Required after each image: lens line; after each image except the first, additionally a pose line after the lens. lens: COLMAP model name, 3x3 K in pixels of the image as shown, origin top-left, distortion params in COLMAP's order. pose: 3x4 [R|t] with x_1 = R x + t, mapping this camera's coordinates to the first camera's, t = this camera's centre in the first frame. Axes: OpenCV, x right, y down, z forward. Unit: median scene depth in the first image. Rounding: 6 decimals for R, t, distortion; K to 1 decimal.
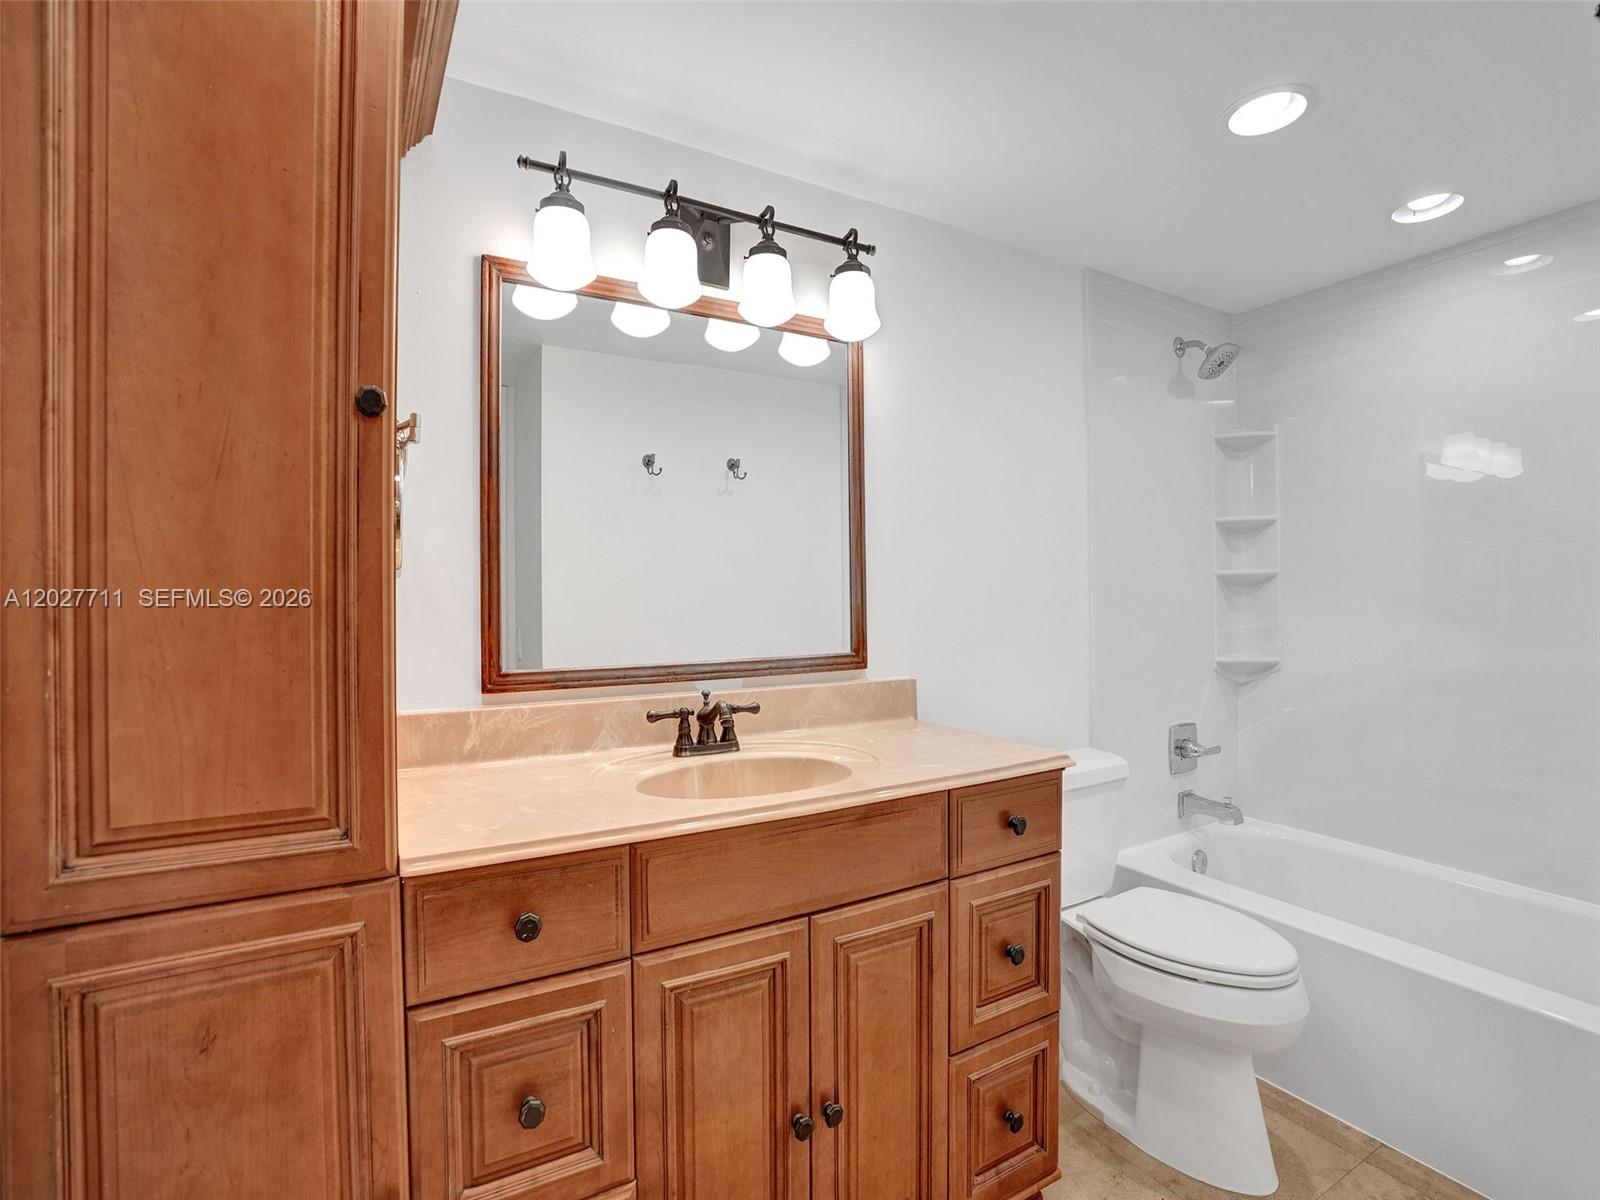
lens RADIAL K [[751.5, 0, 805.5], [0, 751.5, 601.0], [0, 0, 1]] dist [-0.063086, 0.022434]
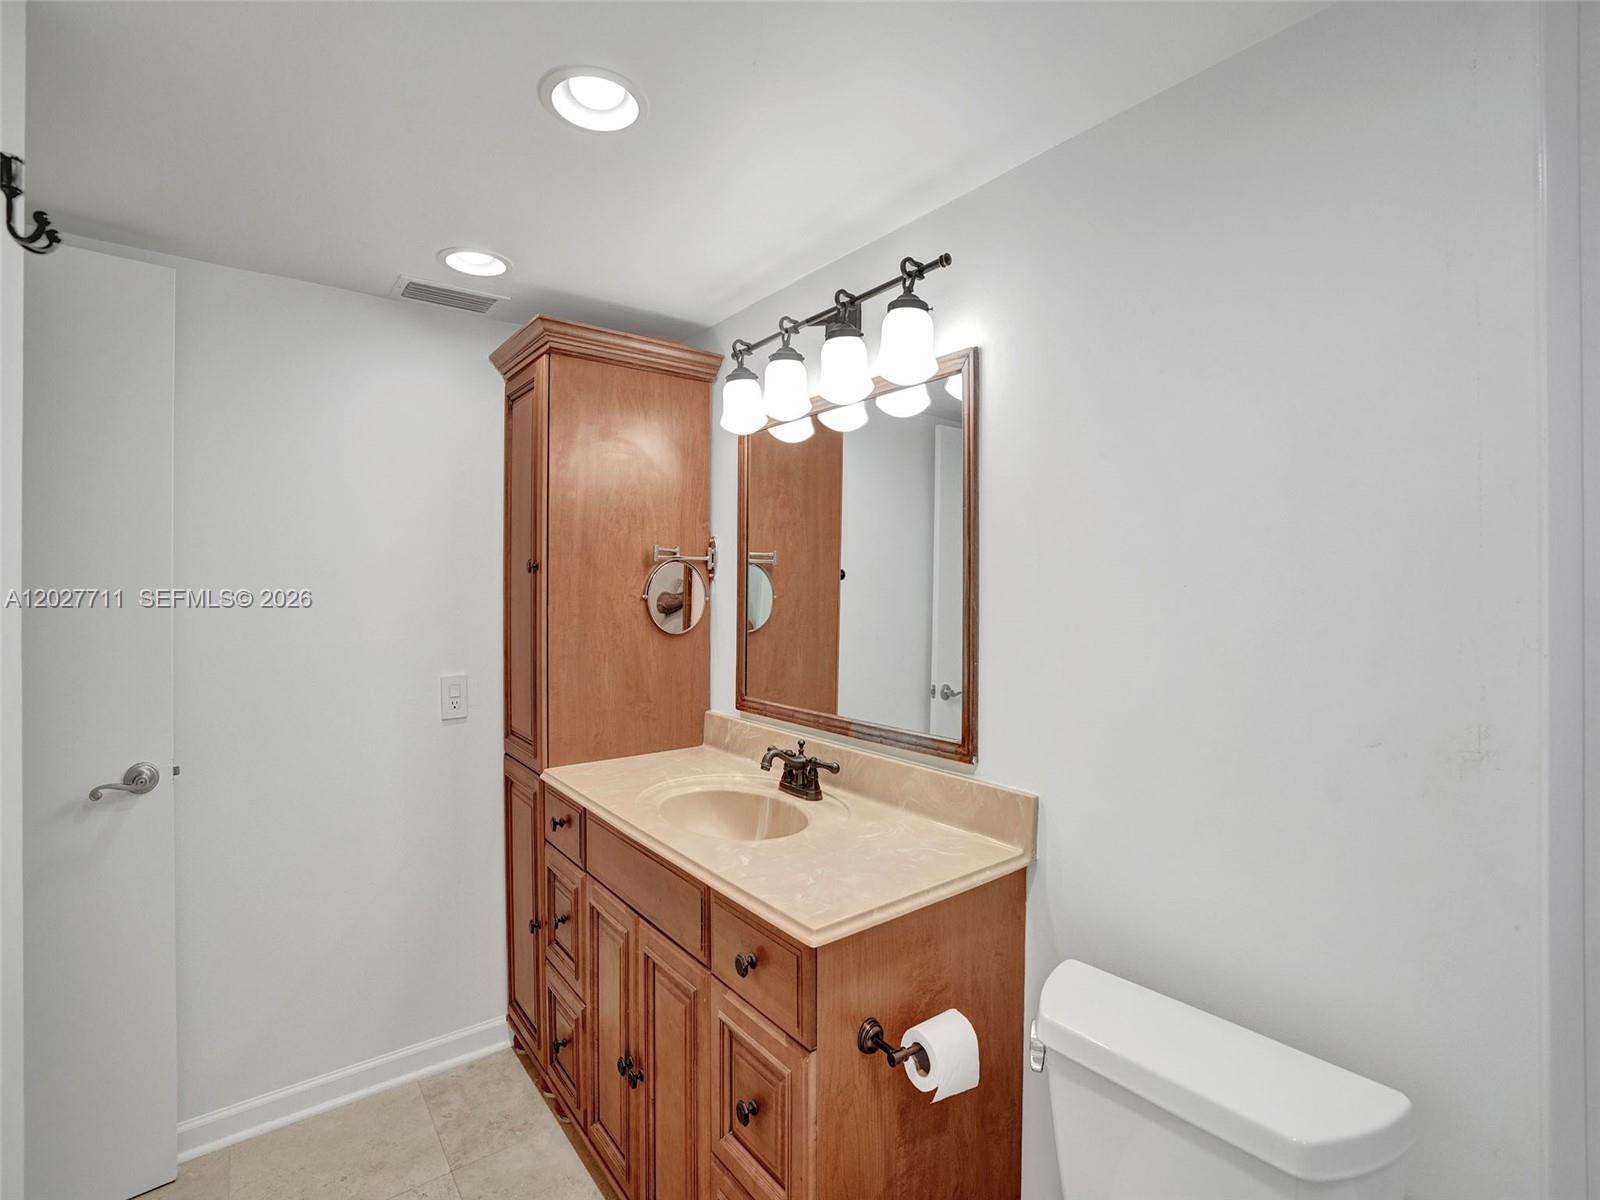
lens RADIAL K [[738.1, 0, 806.7], [0, 738.1, 590.7], [0, 0, 1]] dist [-0.062402, 0.020591]
pose [[0.152156, 0.006446, -0.988335, 0.903012], [-0.016049, 0.999863, 0.004050, -0.106811], [0.988226, 0.015246, 0.152239, 0.752237]]
